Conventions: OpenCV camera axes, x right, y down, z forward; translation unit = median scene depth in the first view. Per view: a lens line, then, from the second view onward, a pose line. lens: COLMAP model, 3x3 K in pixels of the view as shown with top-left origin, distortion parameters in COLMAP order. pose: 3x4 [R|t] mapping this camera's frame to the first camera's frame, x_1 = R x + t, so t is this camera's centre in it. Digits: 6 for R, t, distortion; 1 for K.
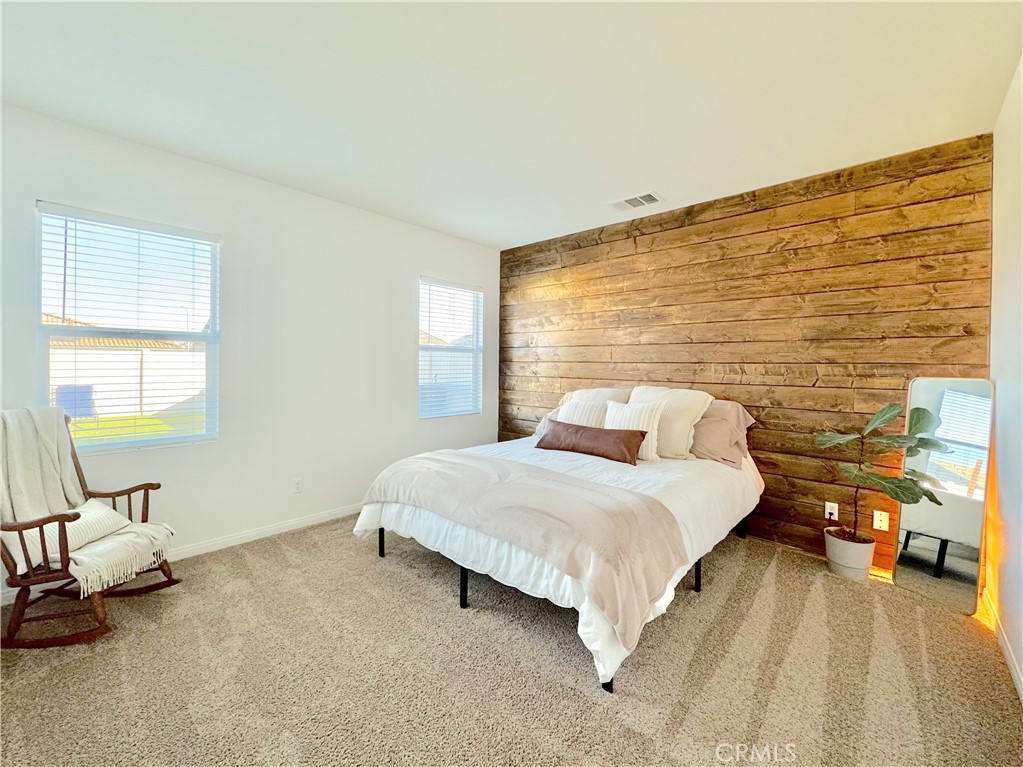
lens RADIAL K [[410.0, 0, 512.3], [0, 410.0, 382.2], [0, 0, 1]] dist [0.000849, -0.000011]
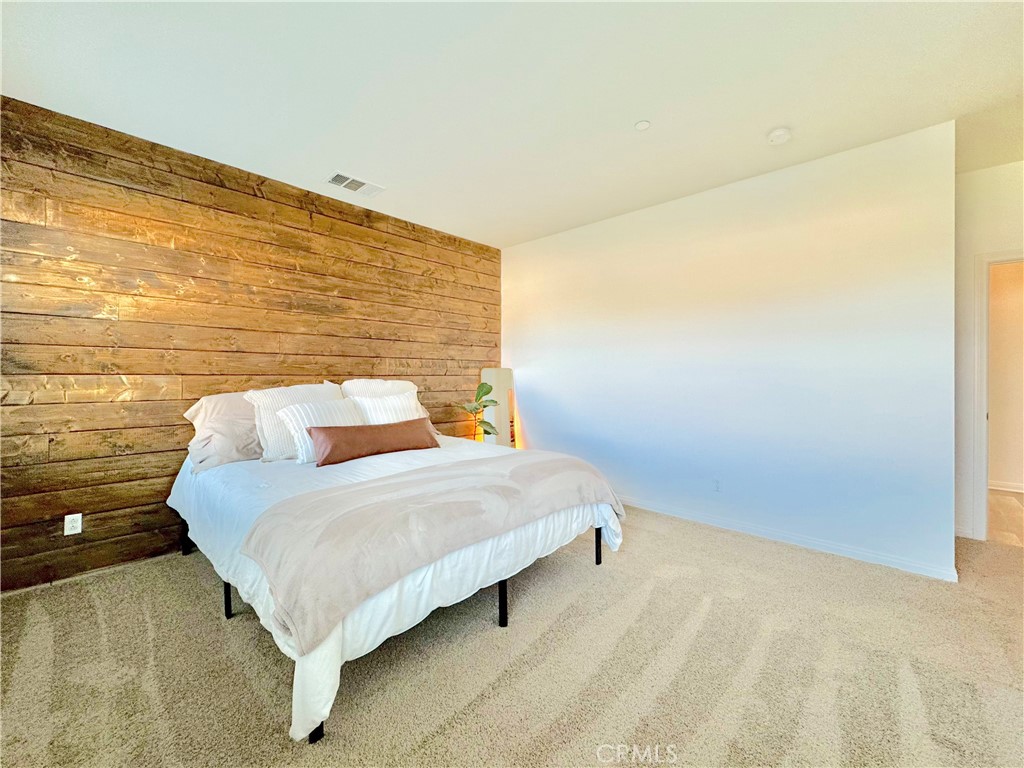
lens RADIAL K [[410.4, 0, 512.8], [0, 410.4, 382.7], [0, 0, 1]] dist [0.000849, -0.000011]
pose [[0.037188, -0.034255, 0.998721, -0.692104], [0.035466, 0.998828, 0.032938, -0.002426], [-0.998679, 0.034196, 0.038360, 0.656467]]
